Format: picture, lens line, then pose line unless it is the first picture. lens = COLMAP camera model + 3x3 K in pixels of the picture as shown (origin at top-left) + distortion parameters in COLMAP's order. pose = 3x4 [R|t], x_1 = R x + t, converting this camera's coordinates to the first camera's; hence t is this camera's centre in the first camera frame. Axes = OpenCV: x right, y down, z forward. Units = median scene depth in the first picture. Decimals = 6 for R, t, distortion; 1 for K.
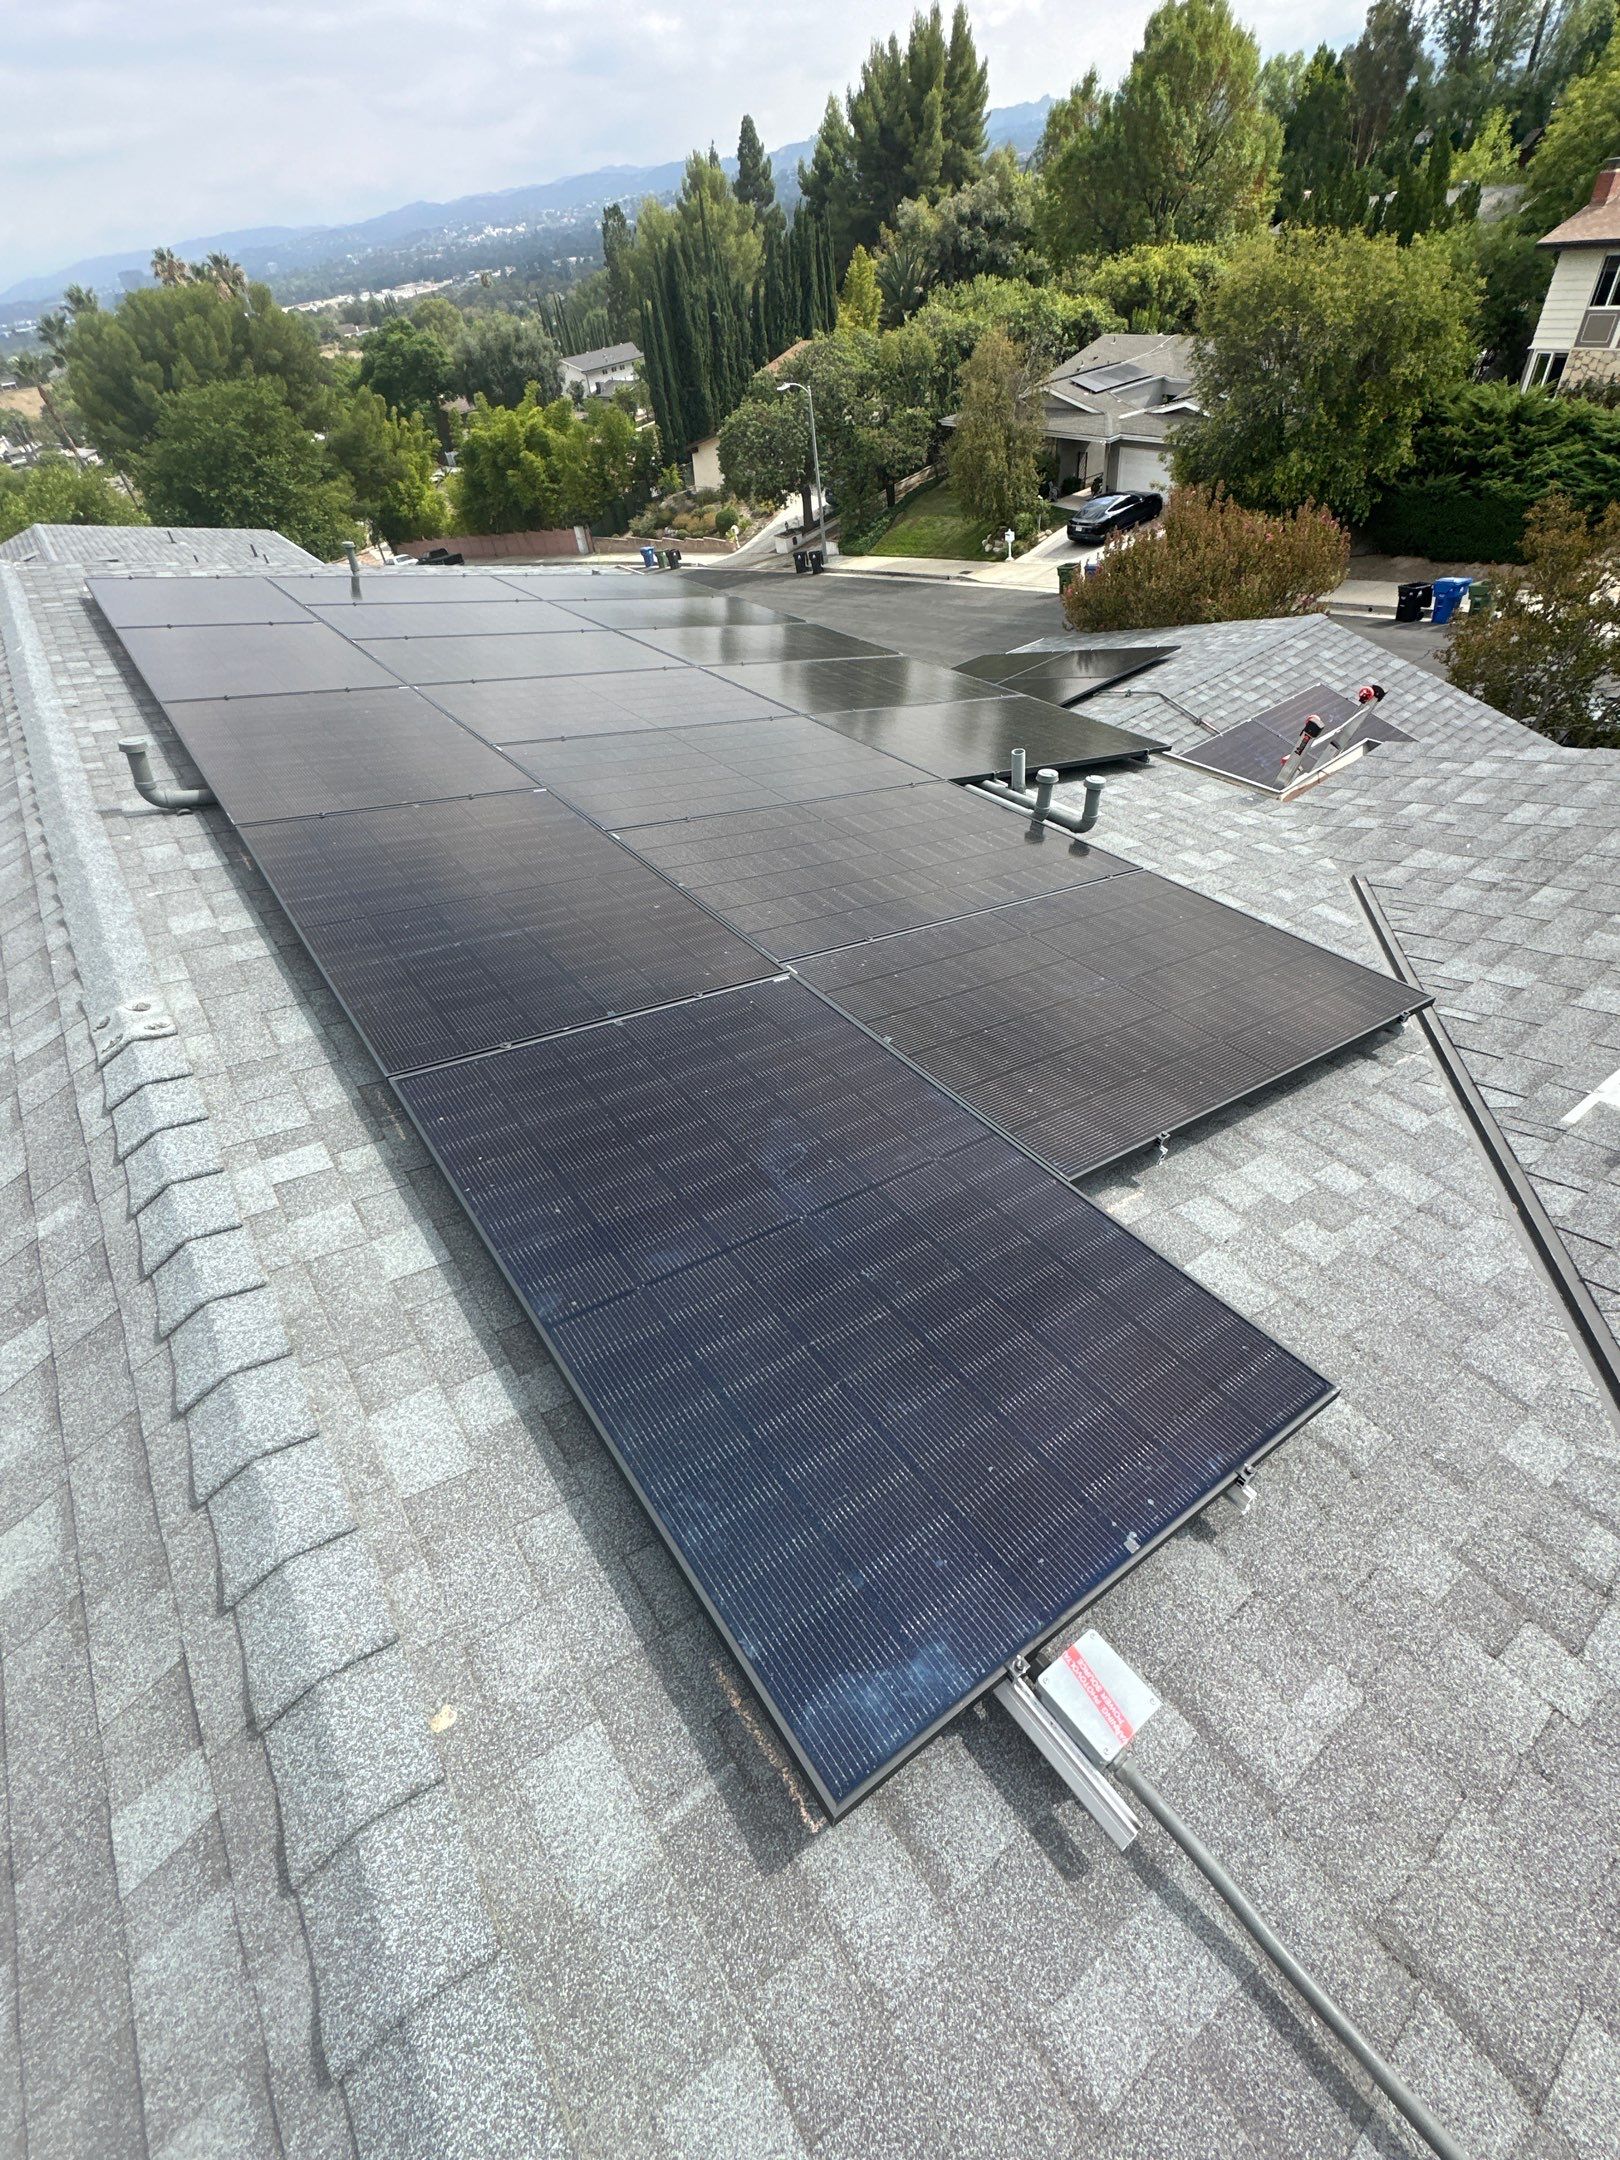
lens RADIAL K [[963.0, 0, 810.0], [0, 963.0, 1080.0], [0, 0, 1]] dist [-0.000699, 0.000004]
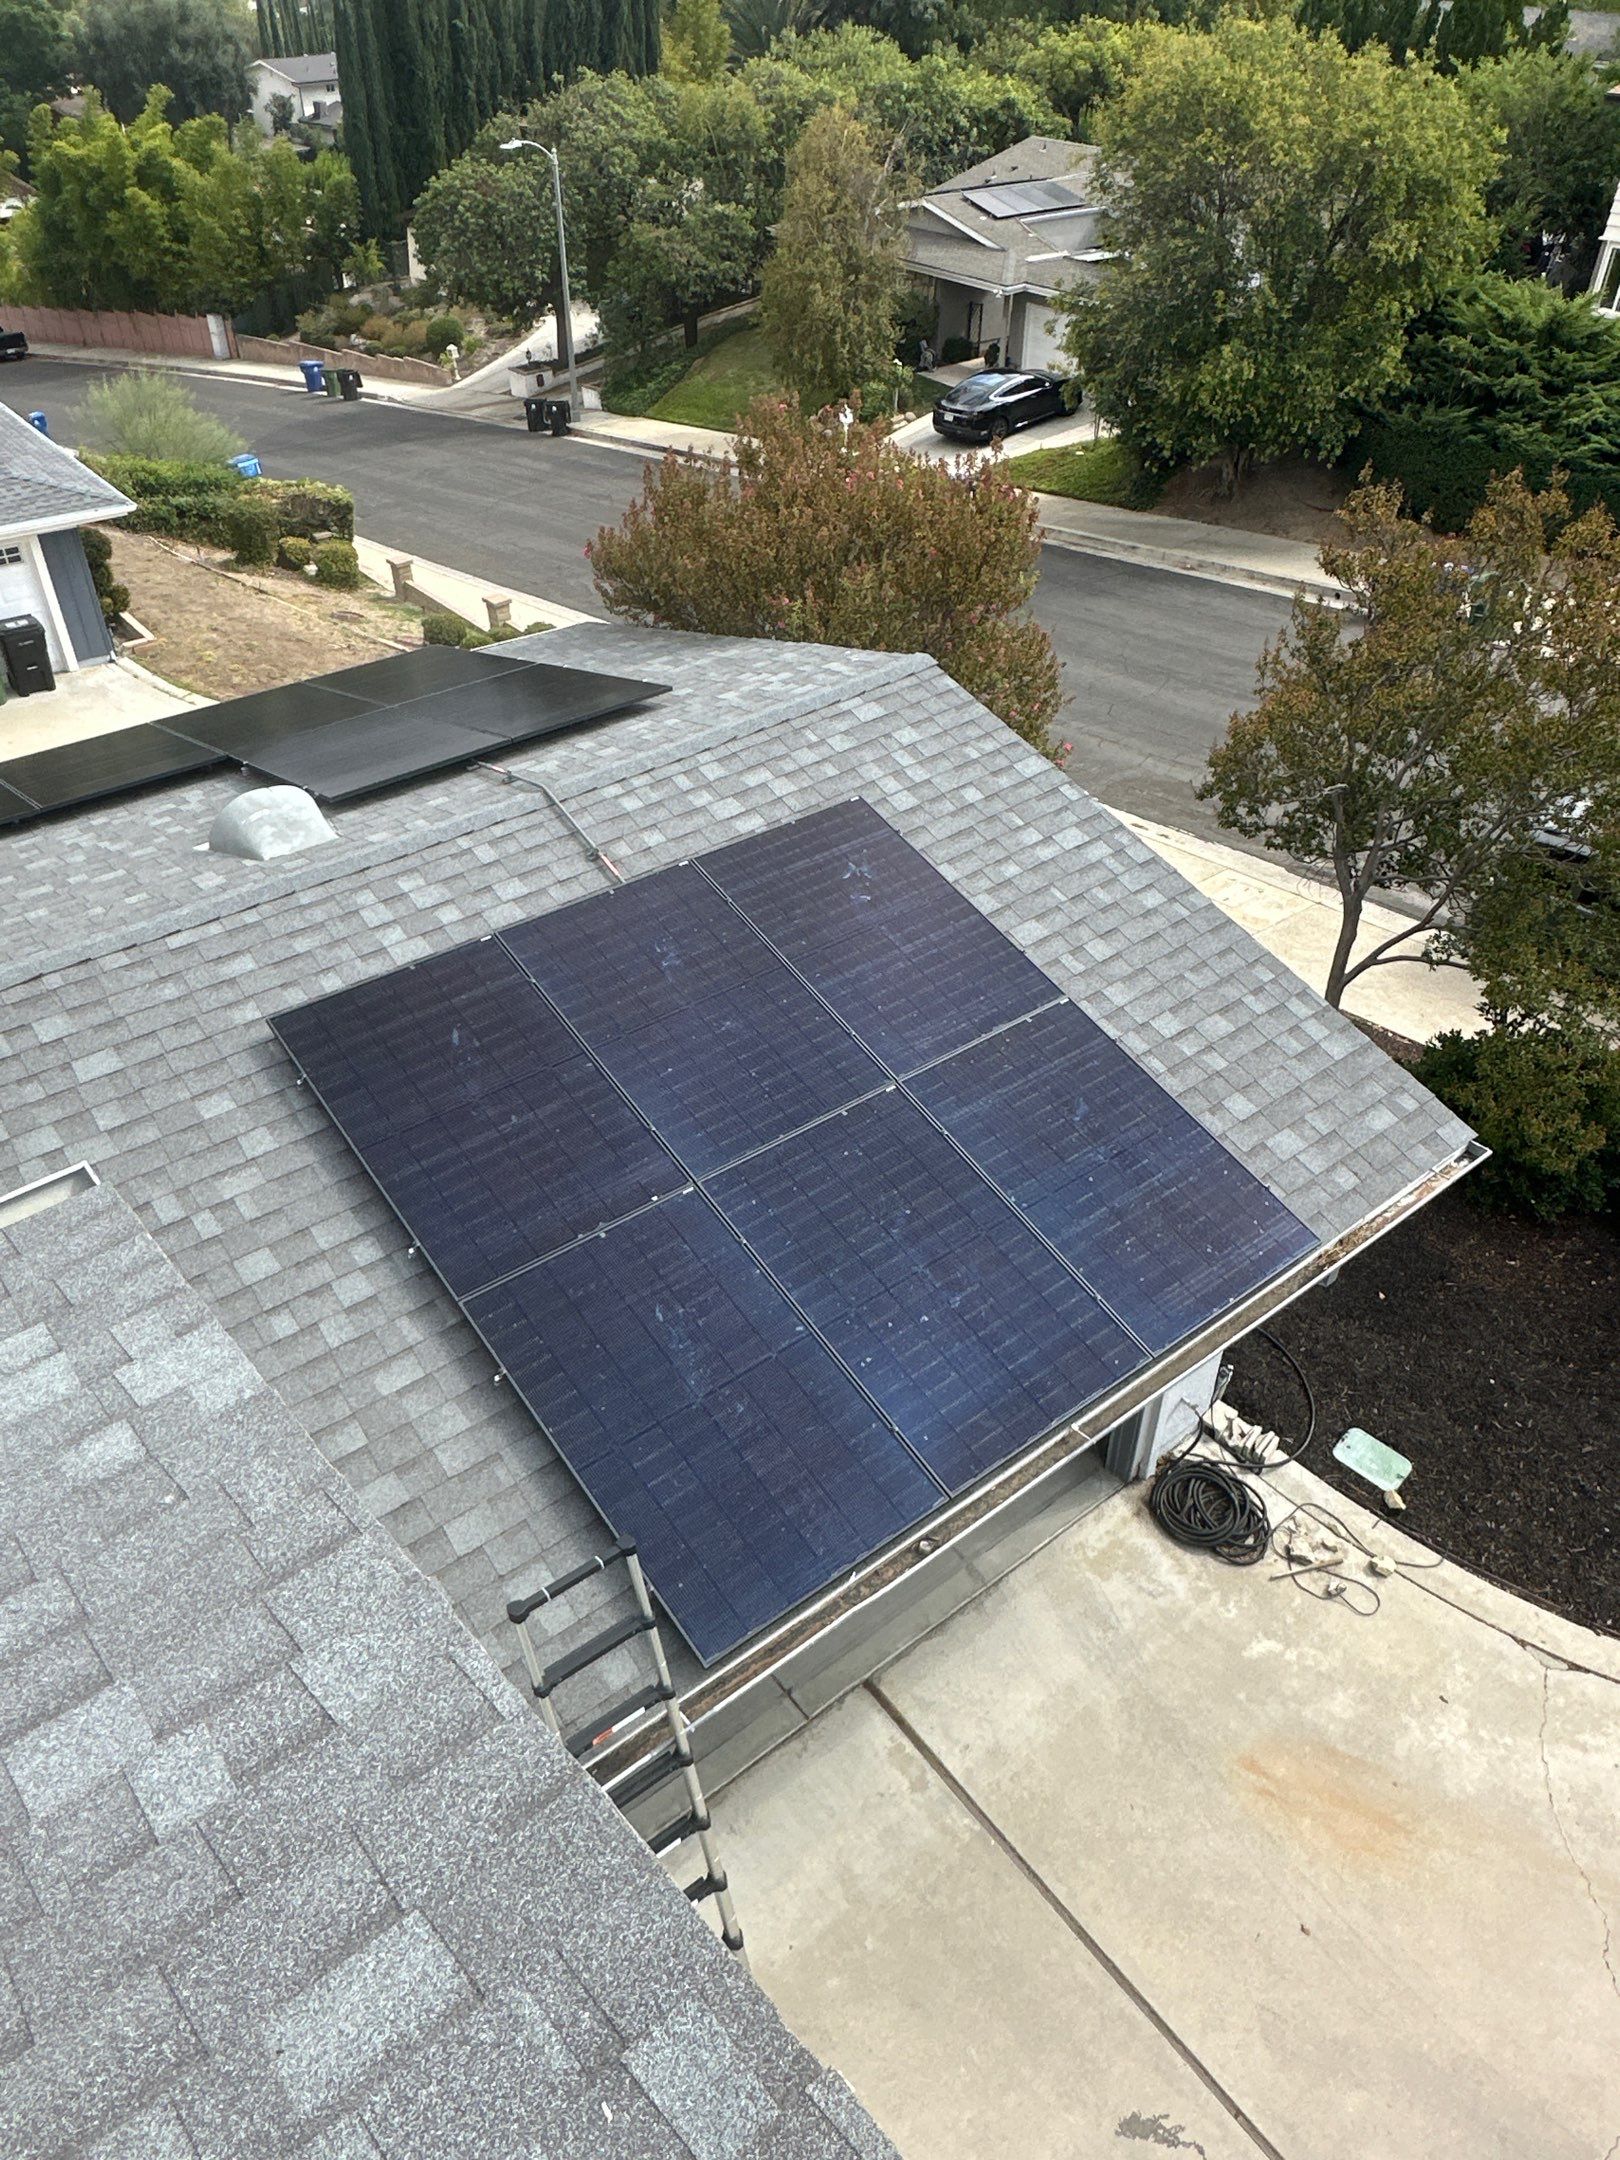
lens RADIAL K [[1519.9, 0, 810.0], [0, 1519.9, 1080.0], [0, 0, 1]] dist [-0.001133, 0.001333]
pose [[0.991528, 0.067478, 0.110990, 0.096272], [-0.058255, 0.994732, -0.084345, -0.042938], [-0.116096, 0.077165, 0.990236, 0.046060]]
